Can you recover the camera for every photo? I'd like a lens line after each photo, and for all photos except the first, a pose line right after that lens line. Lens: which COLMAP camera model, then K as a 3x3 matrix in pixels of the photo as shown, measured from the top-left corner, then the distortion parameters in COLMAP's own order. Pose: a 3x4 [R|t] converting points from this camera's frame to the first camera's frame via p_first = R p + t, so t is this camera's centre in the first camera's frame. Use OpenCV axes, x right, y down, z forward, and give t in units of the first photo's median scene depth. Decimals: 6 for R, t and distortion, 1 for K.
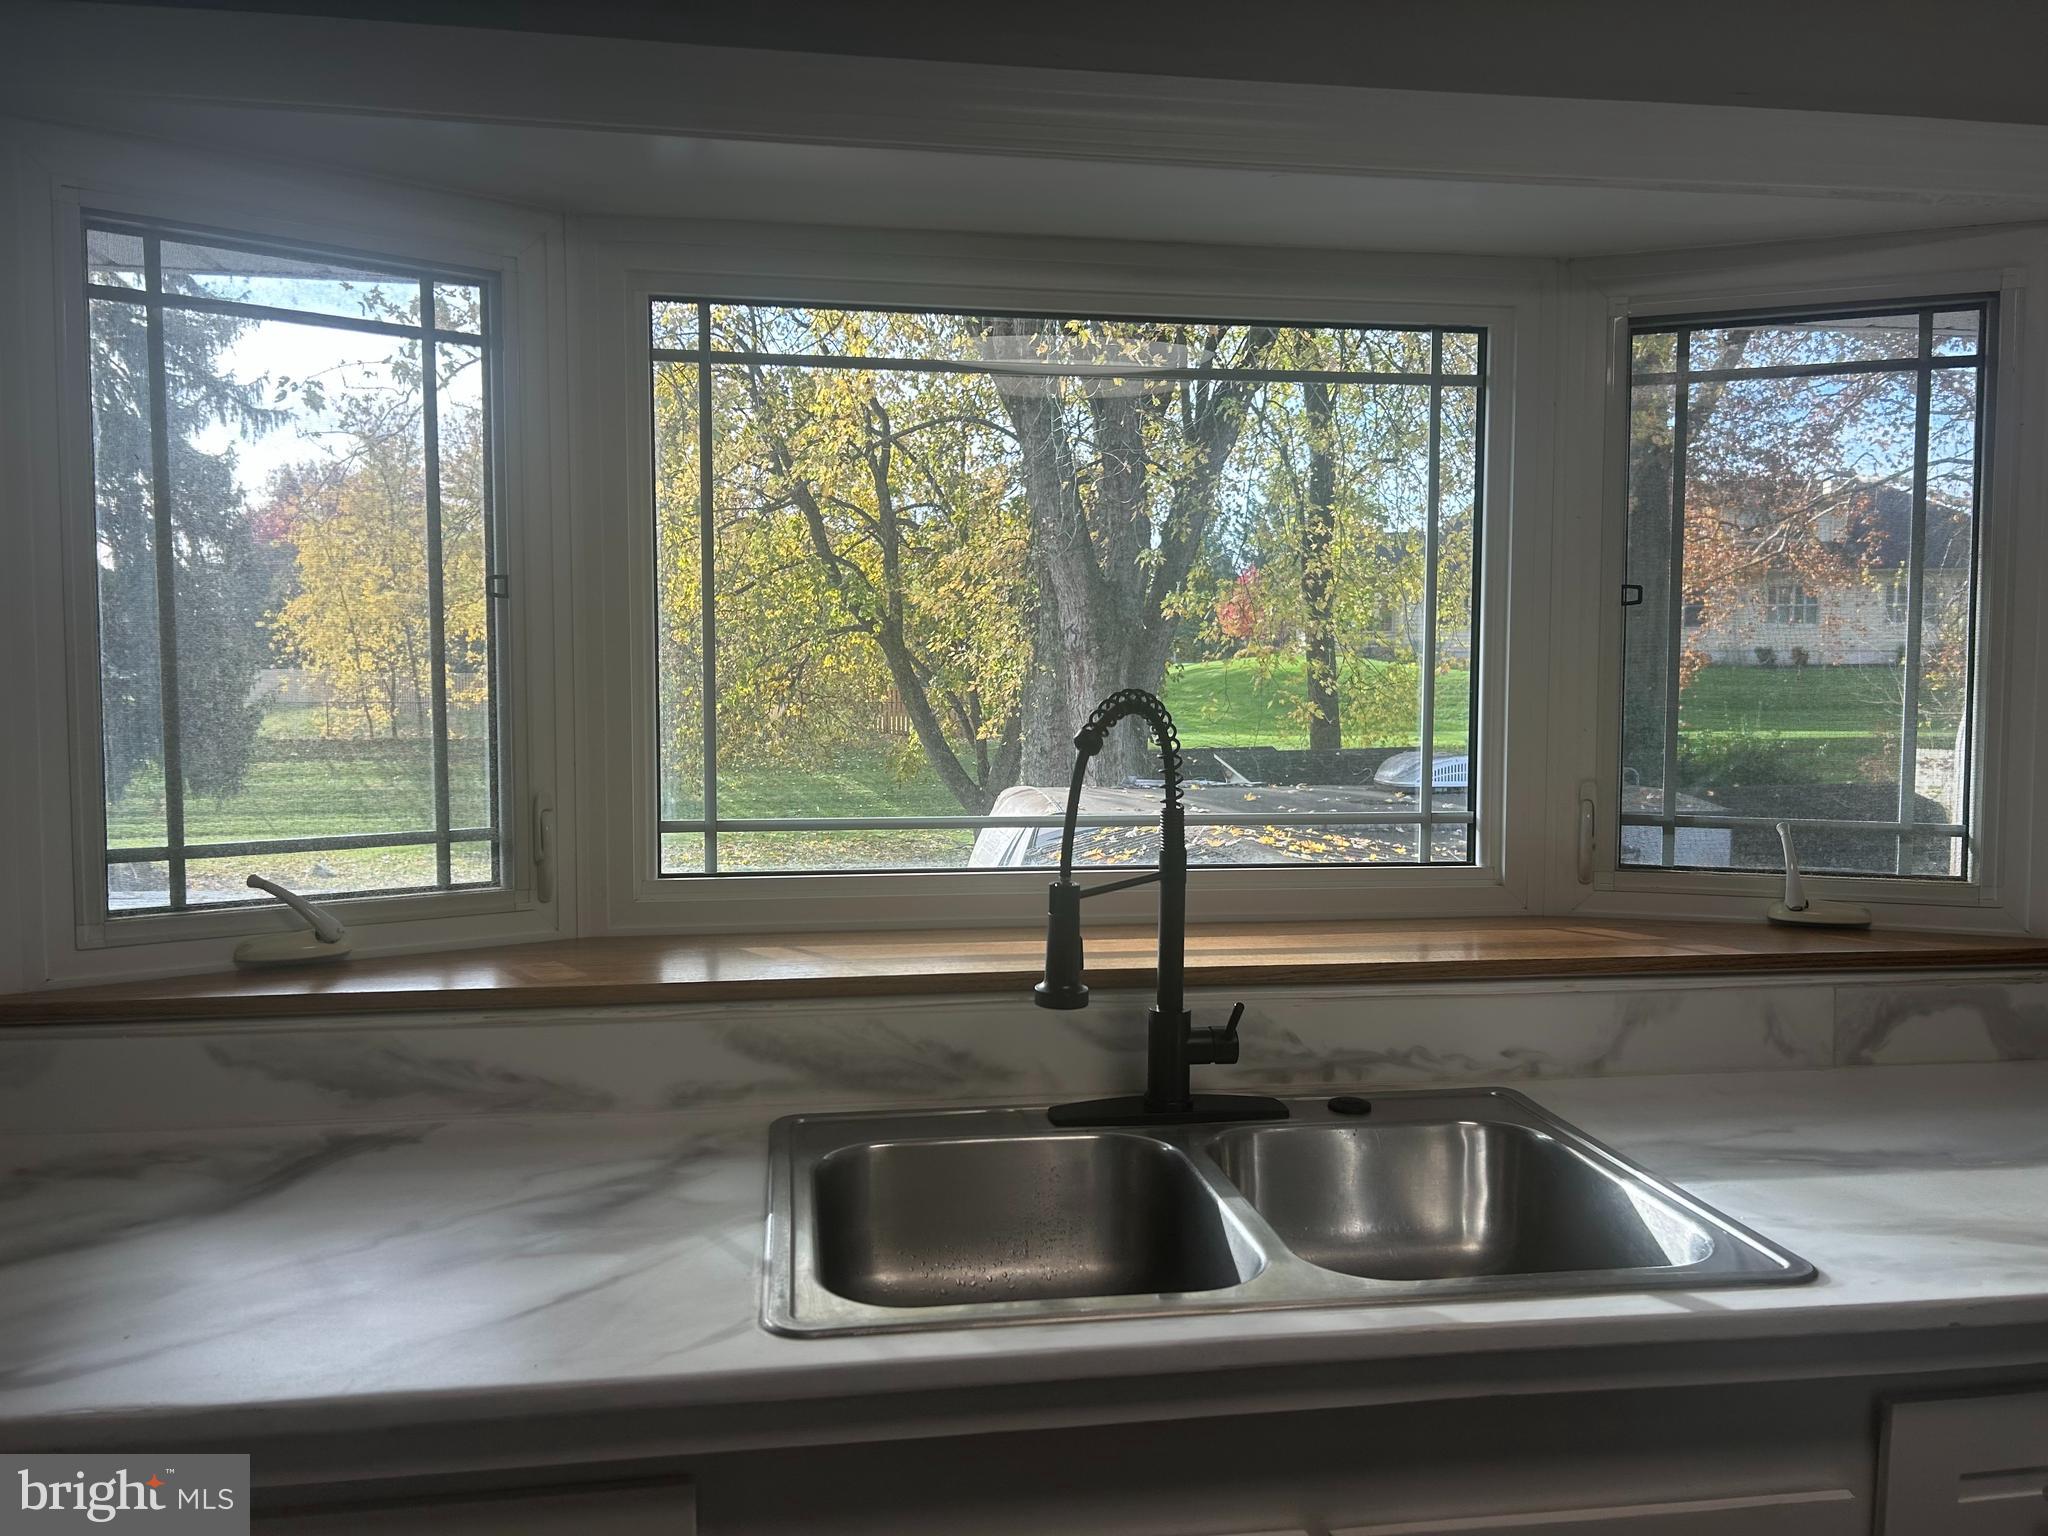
lens RADIAL K [[1529.6, 0, 1024.0], [0, 1529.6, 768.0], [0, 0, 1]] dist [0.071284, -0.072854]
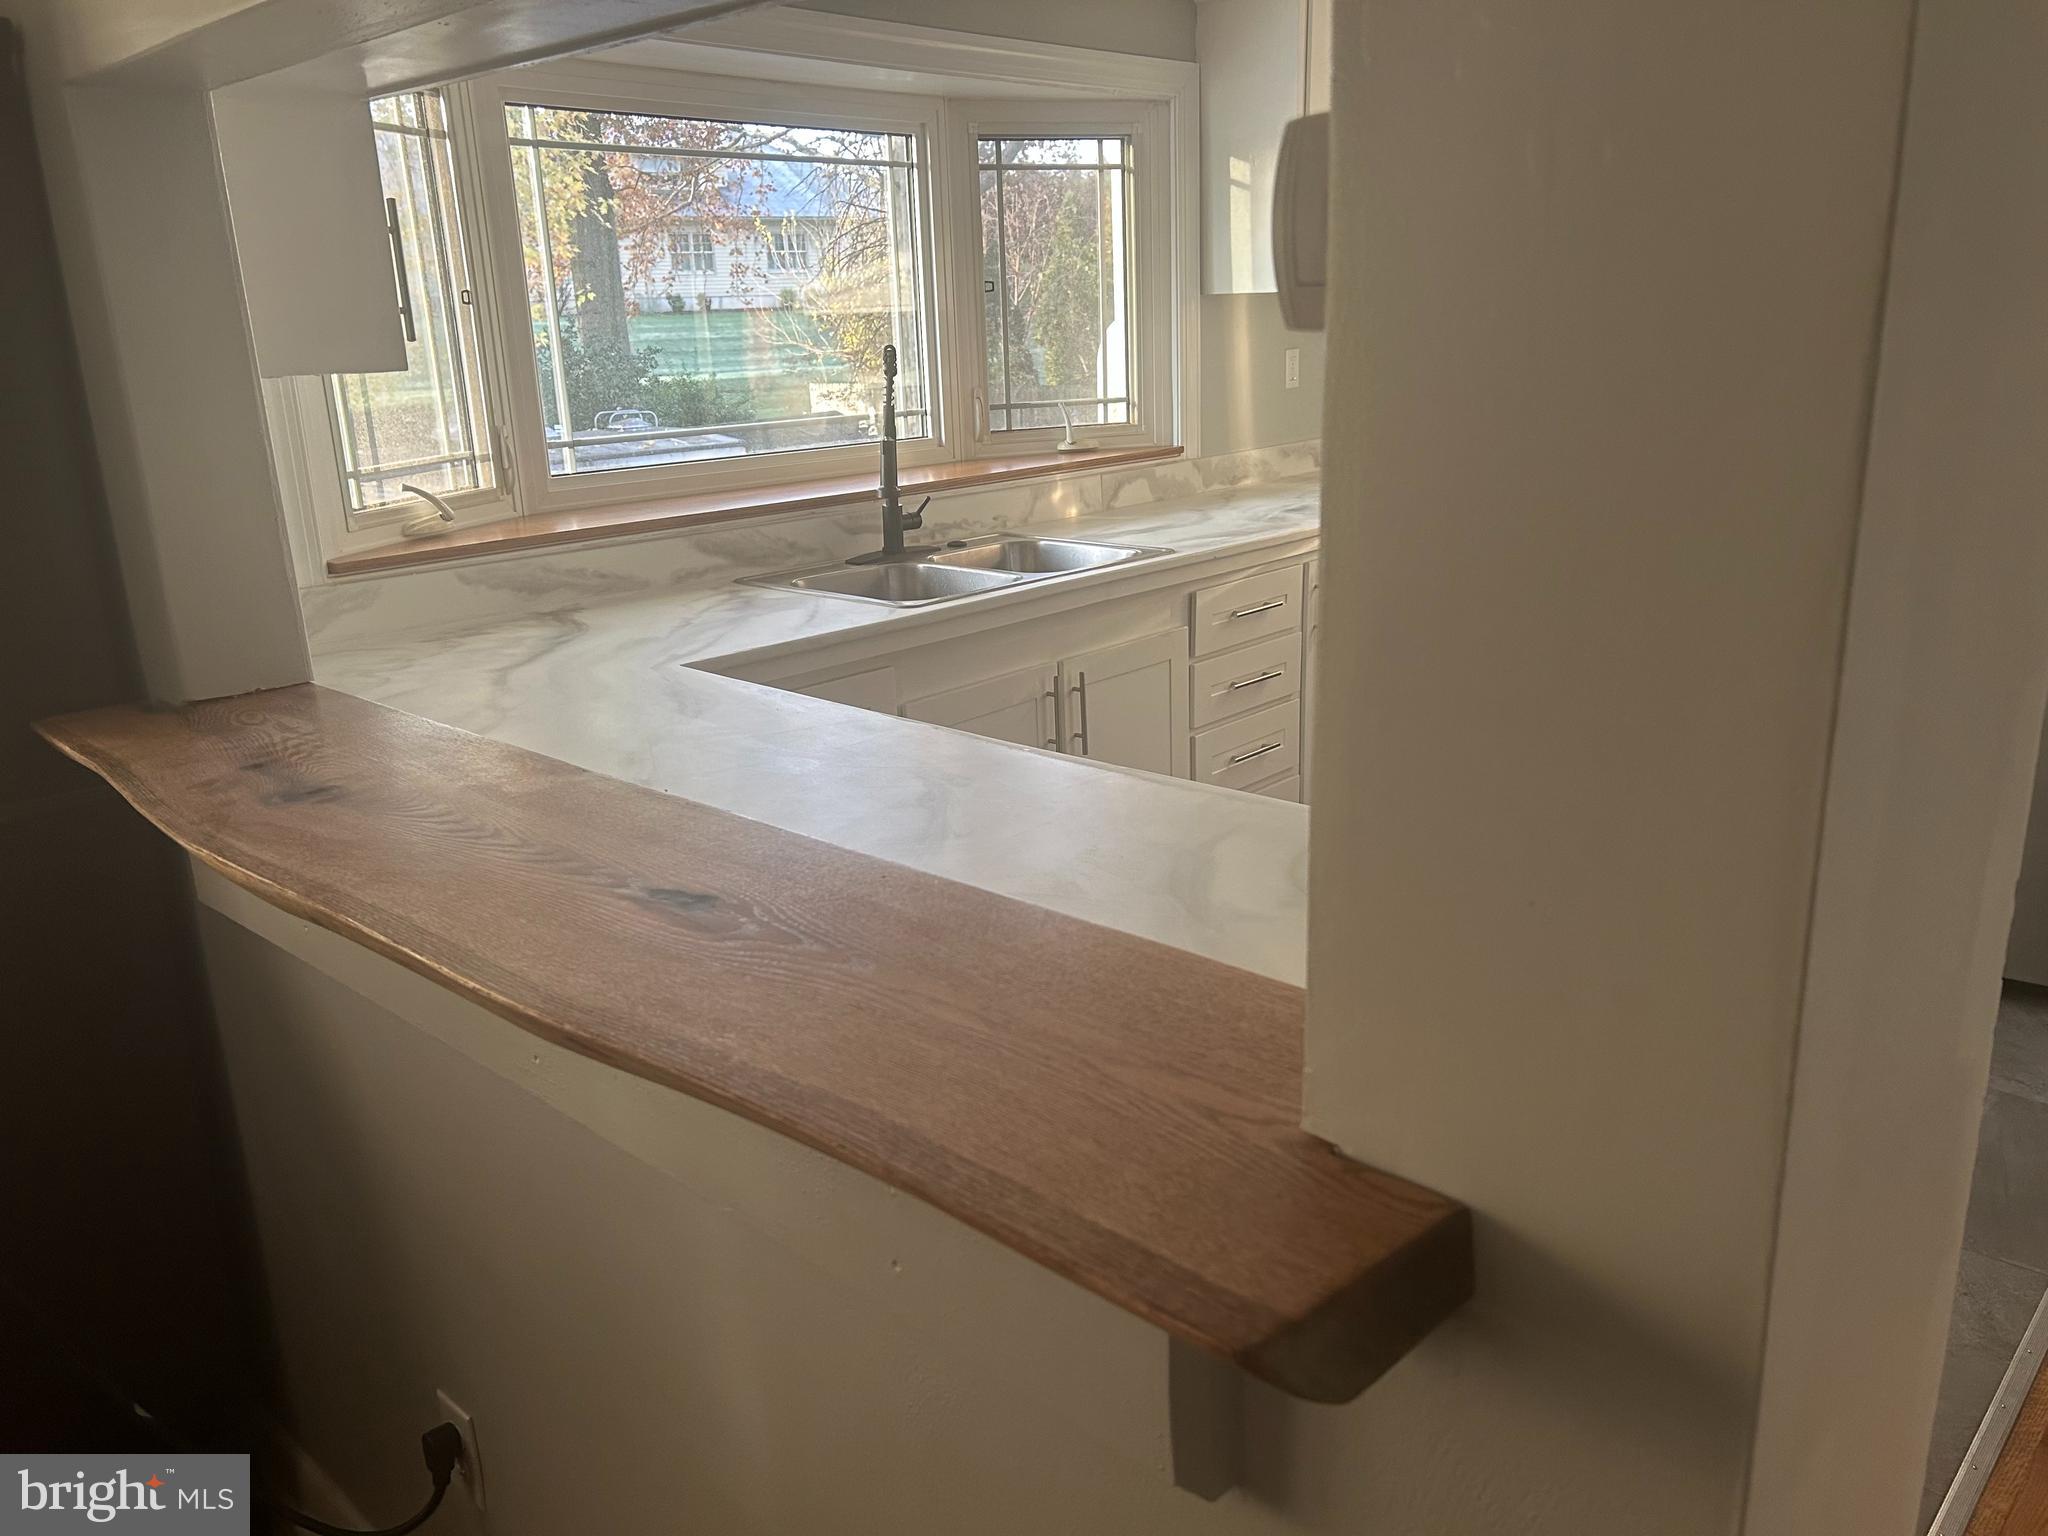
lens RADIAL K [[1529.6, 0, 1024.0], [0, 1529.6, 768.0], [0, 0, 1]] dist [0.071284, -0.072854]
pose [[0.779883, -0.203544, 0.591906, -0.982790], [0.070006, 0.968081, 0.240664, 0.011598], [-0.621998, -0.146253, 0.769239, -0.709783]]
